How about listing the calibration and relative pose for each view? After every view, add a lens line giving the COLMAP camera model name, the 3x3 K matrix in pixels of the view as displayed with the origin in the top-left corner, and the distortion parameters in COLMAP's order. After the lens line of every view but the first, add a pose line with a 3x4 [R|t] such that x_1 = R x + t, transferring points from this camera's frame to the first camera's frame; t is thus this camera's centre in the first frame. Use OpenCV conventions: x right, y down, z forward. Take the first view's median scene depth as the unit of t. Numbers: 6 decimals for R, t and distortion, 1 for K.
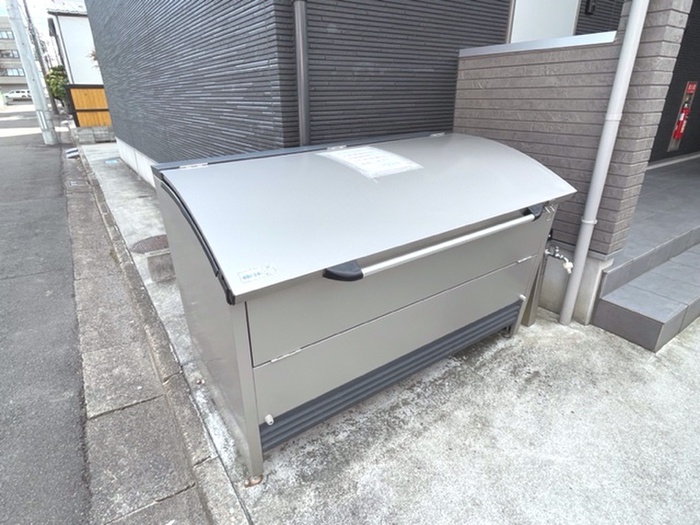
lens RADIAL K [[393.7, 0, 350.0], [0, 393.7, 262.5], [0, 0, 1]] dist [-0.002799, -0.000670]
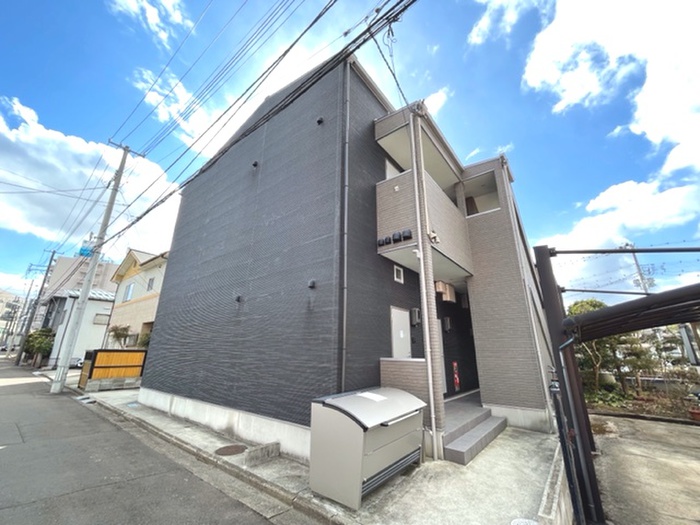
lens RADIAL K [[280.7, 0, 350.0], [0, 280.7, 262.5], [0, 0, 1]] dist [-0.003854, 0.000460]
pose [[0.956772, 0.105394, 0.271070, -0.744873], [0.097039, 0.762937, -0.639148, 0.318911], [-0.274172, 0.637823, 0.719730, -1.186598]]
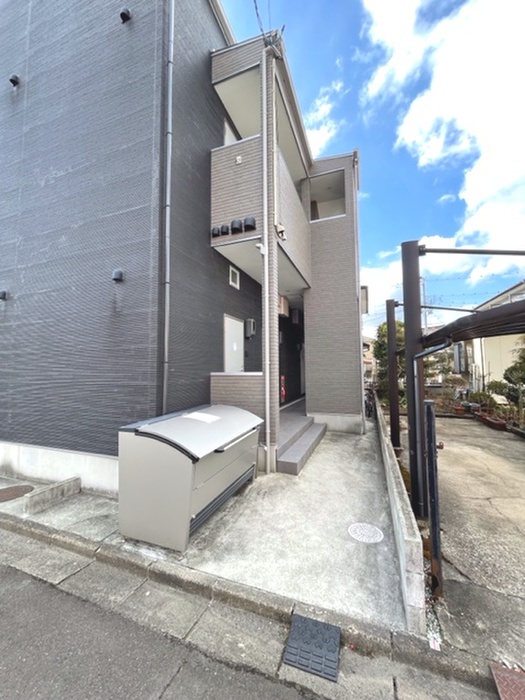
lens RADIAL K [[280.7, 0, 262.5], [0, 280.7, 350.0], [0, 0, 1]] dist [-0.003854, 0.000460]
pose [[0.822387, 0.040460, 0.567488, -0.604549], [0.223121, 0.894624, -0.387124, 0.145552], [-0.523351, 0.444984, 0.726700, -0.724191]]
